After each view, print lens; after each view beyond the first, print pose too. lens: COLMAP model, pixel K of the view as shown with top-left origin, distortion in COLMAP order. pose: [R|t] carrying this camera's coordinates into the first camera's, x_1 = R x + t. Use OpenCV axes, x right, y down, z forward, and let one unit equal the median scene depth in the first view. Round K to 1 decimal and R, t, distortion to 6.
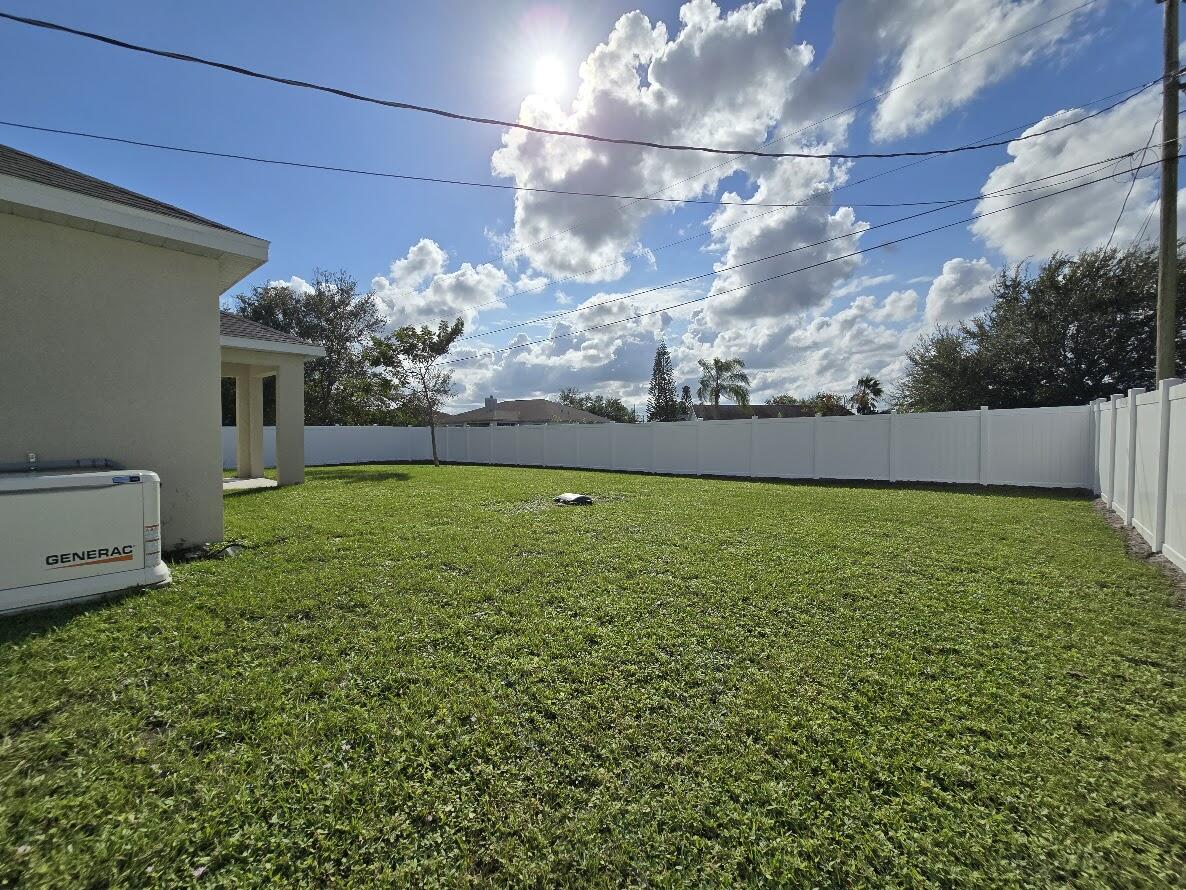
lens RADIAL K [[487.5, 0, 593.3], [0, 487.5, 449.2], [0, 0, 1]] dist [0.002501, 0.000389]
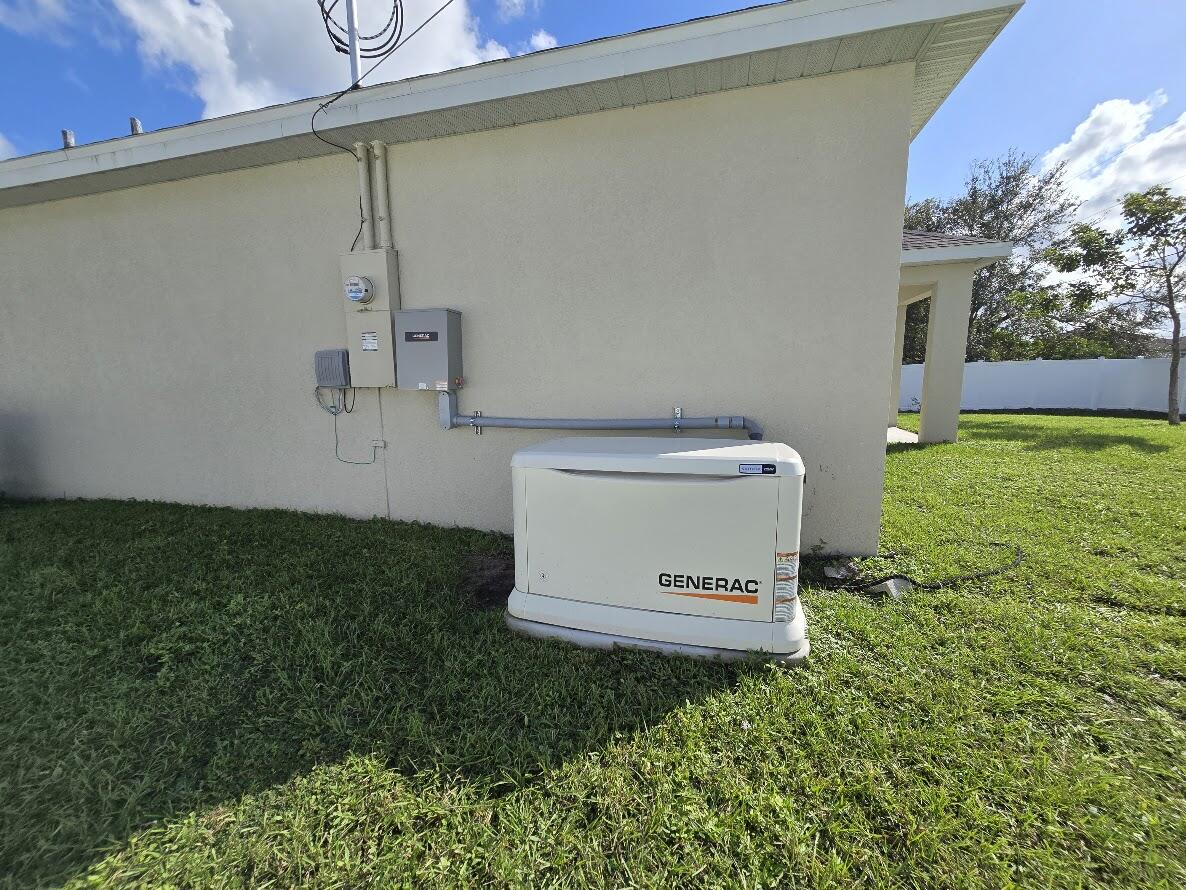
lens RADIAL K [[487.5, 0, 593.3], [0, 487.5, 449.2], [0, 0, 1]] dist [0.002501, 0.000389]
pose [[0.436619, 0.120753, -0.891506, -0.259912], [-0.009222, 0.991500, 0.129780, -0.015008], [0.899599, -0.048443, 0.434021, 0.283725]]
